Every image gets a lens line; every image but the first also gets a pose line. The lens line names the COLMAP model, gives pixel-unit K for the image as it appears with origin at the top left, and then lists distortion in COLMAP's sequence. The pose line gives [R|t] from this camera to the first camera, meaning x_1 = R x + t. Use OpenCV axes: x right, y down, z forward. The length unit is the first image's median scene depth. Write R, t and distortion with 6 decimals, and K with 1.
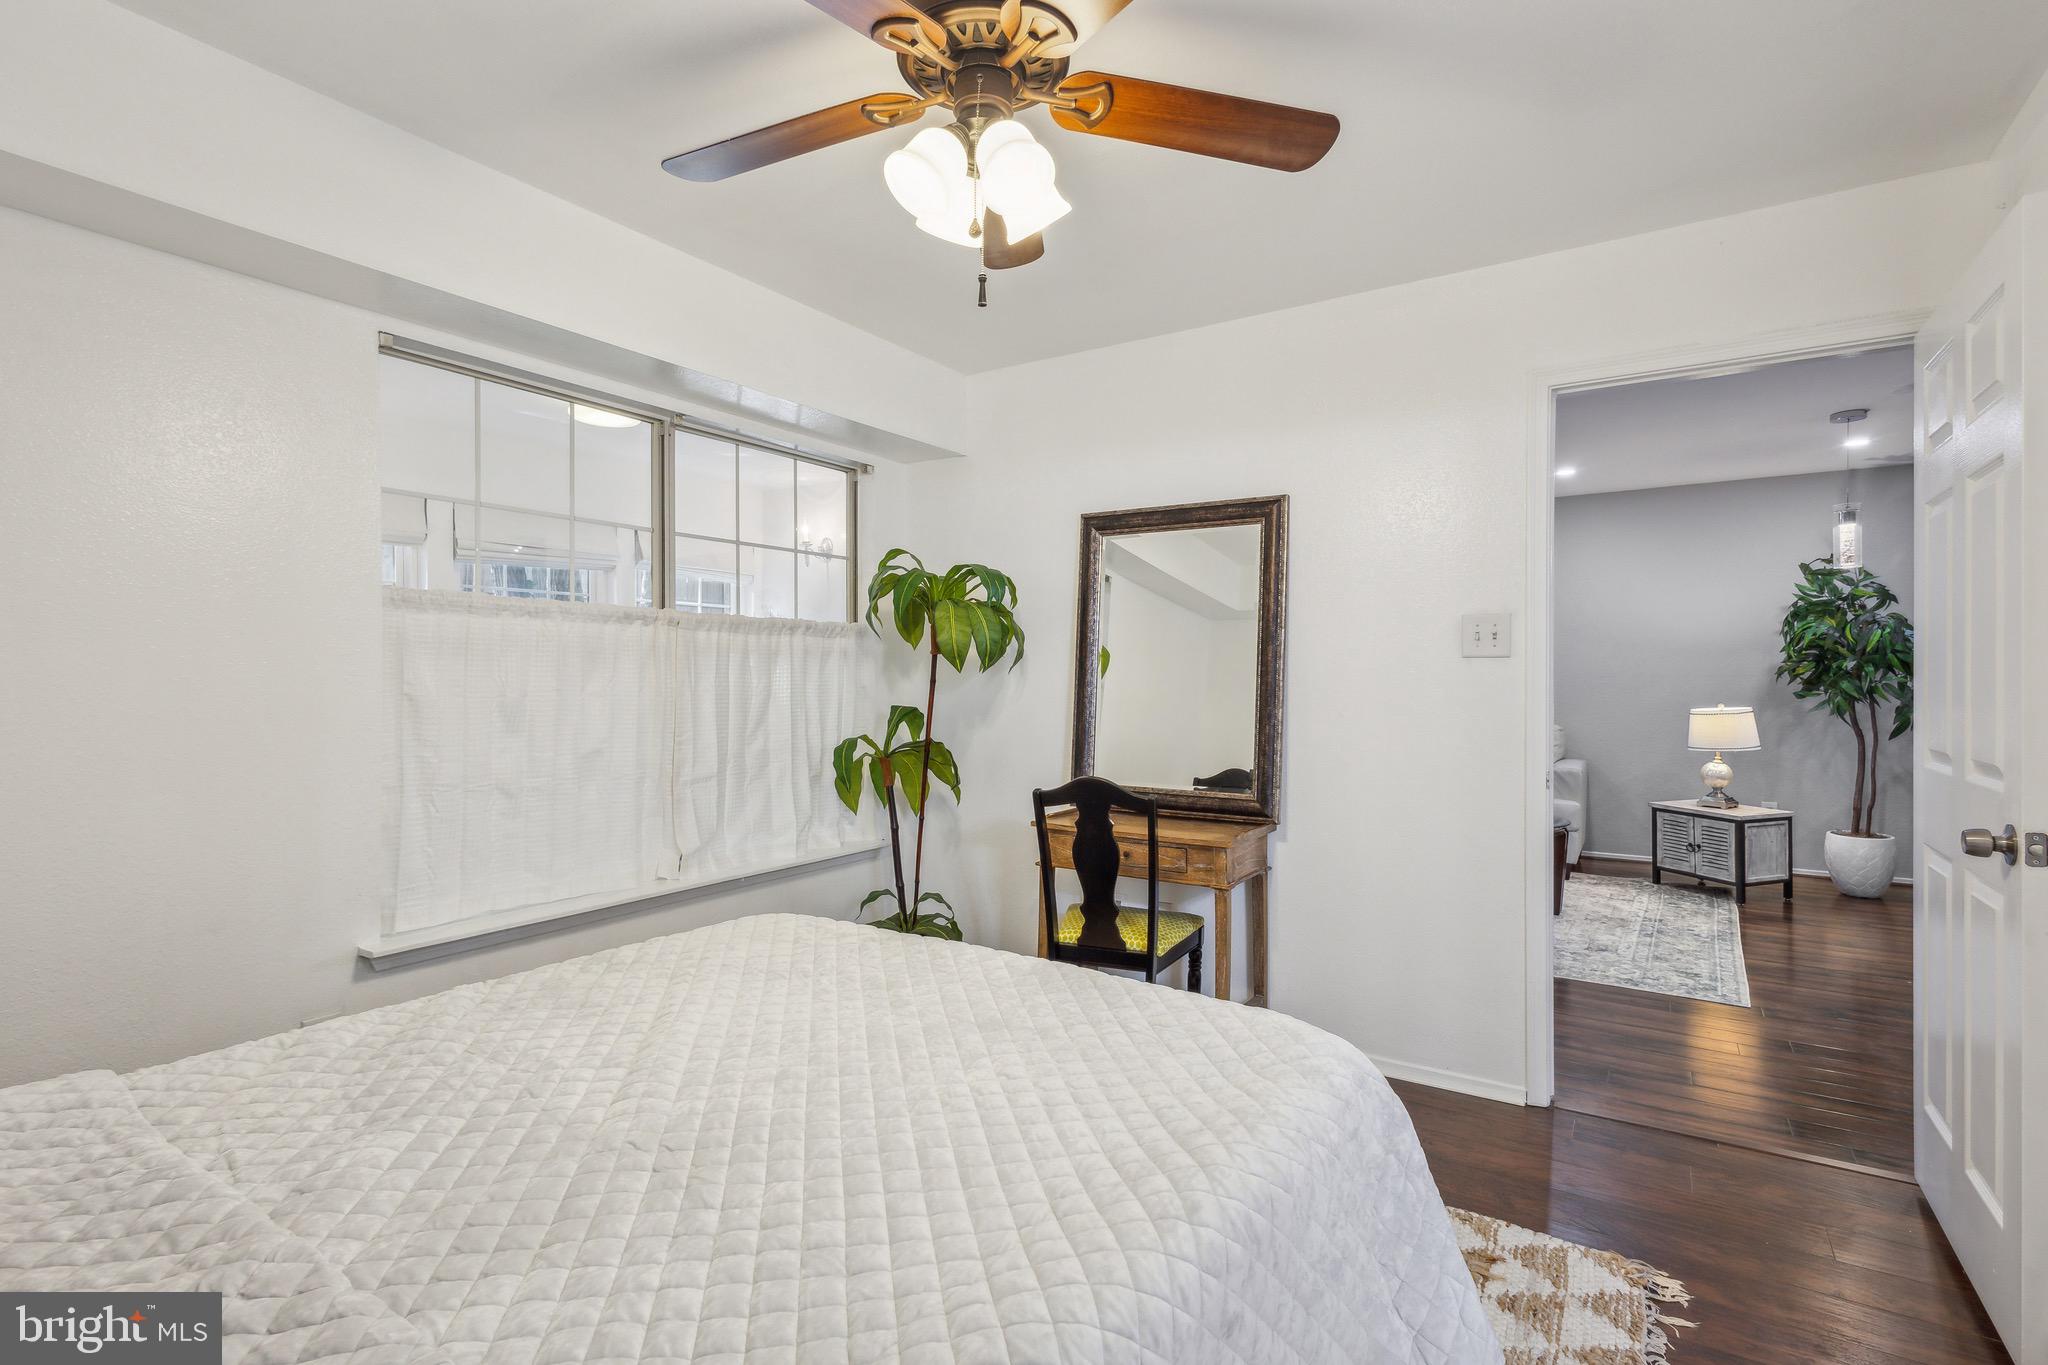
lens RADIAL K [[975.1, 0, 1032.8], [0, 975.1, 678.9], [0, 0, 1]] dist [0.010088, -0.000777]
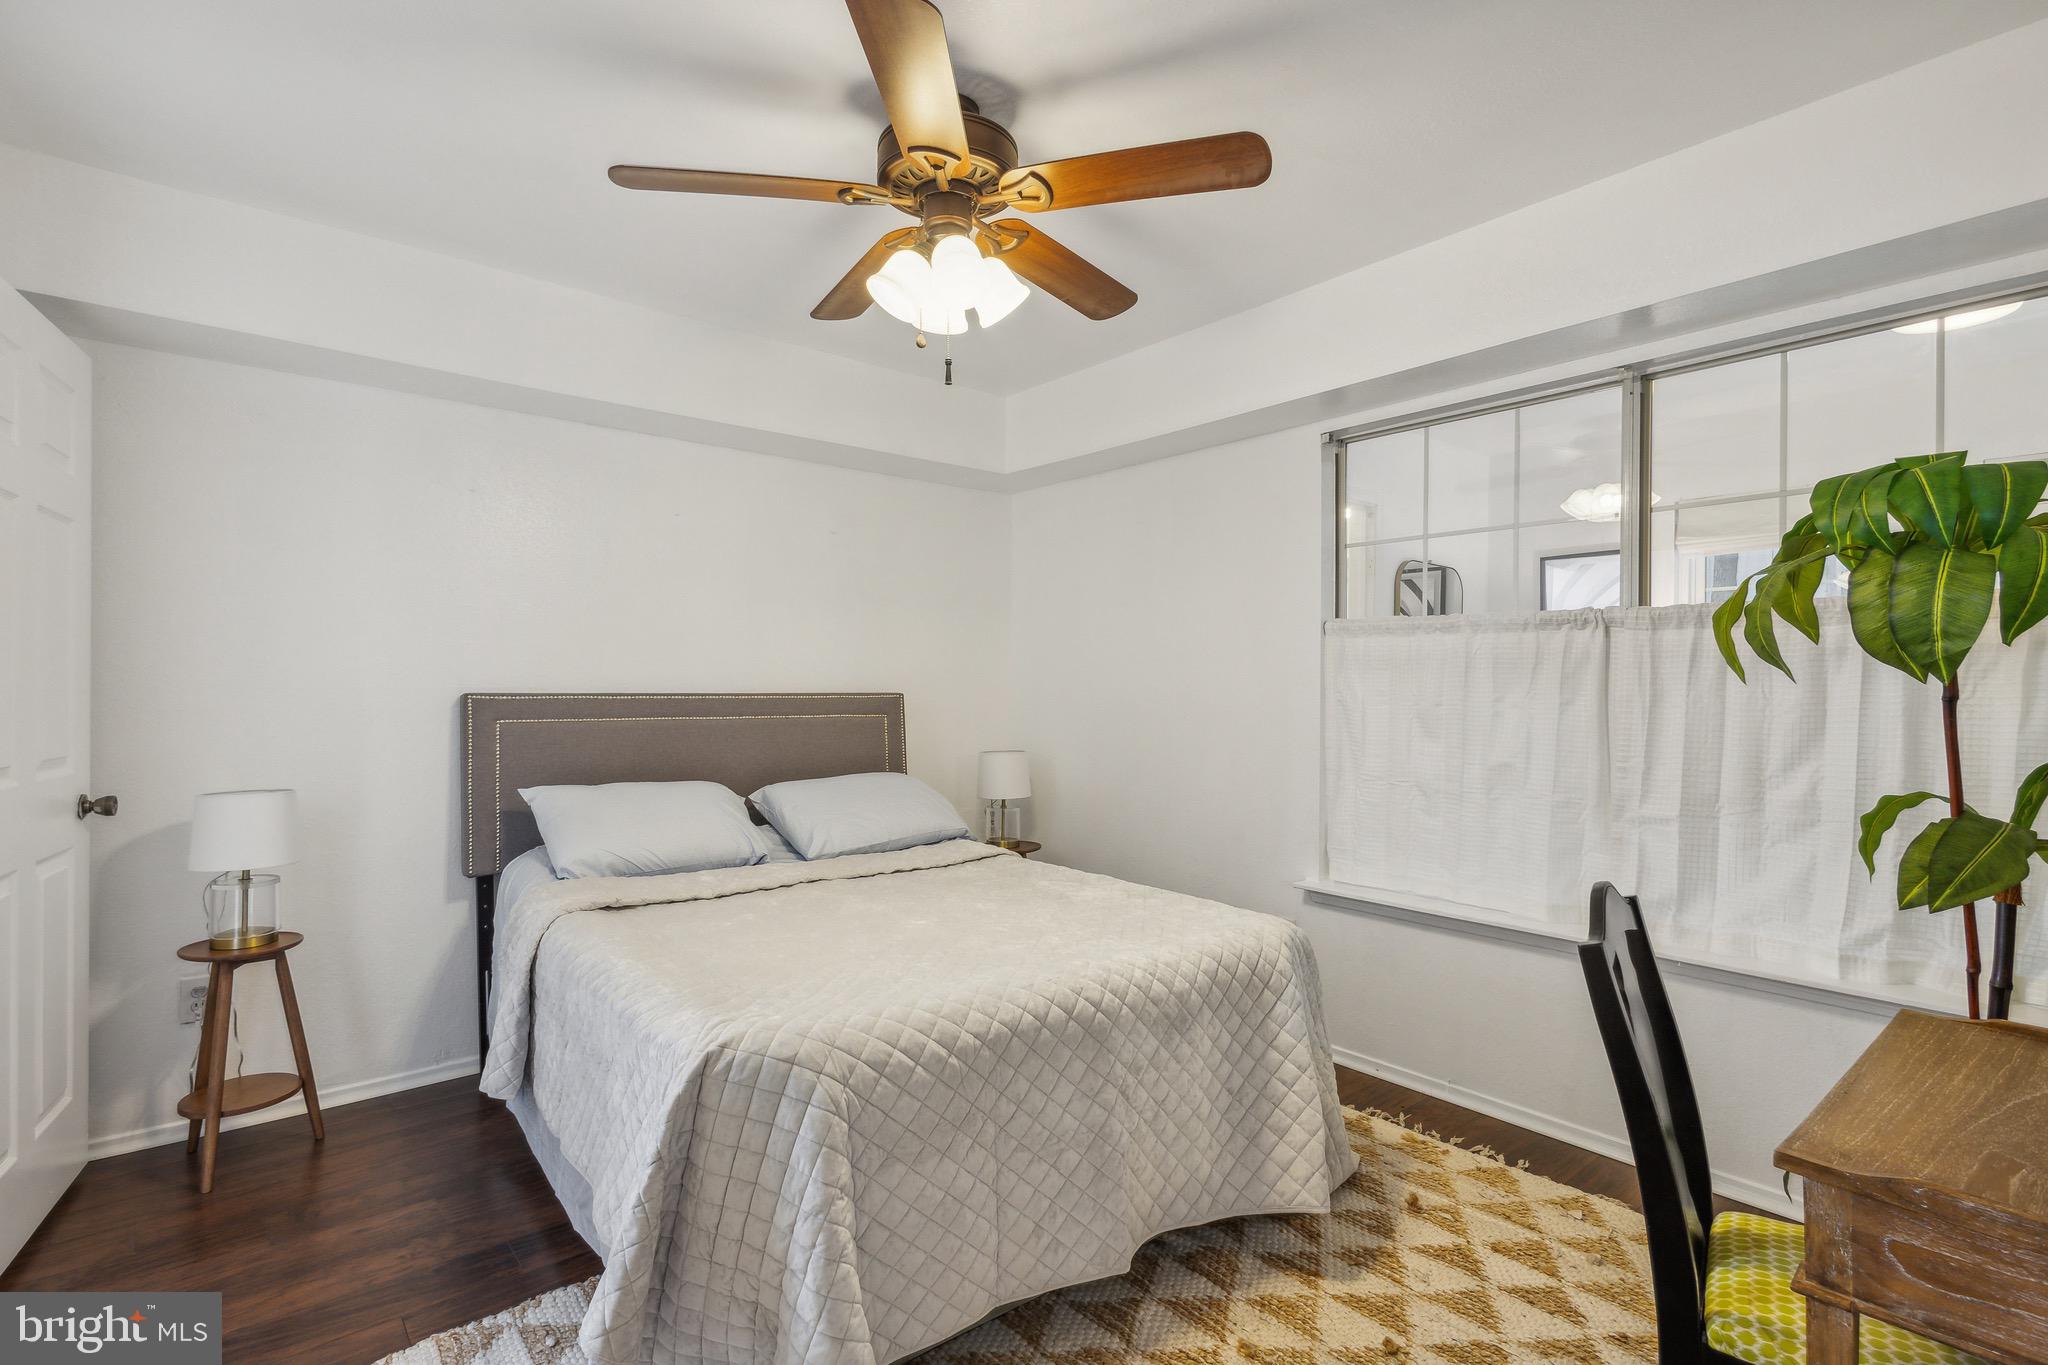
lens RADIAL K [[975.1, 0, 1032.3], [0, 975.1, 690.0], [0, 0, 1]] dist [0.010088, -0.000777]
pose [[-0.295193, 0.001442, -0.955436, 0.614844], [-0.006223, 0.999975, 0.003432, -0.000576], [0.955417, 0.006959, -0.295177, 0.837116]]
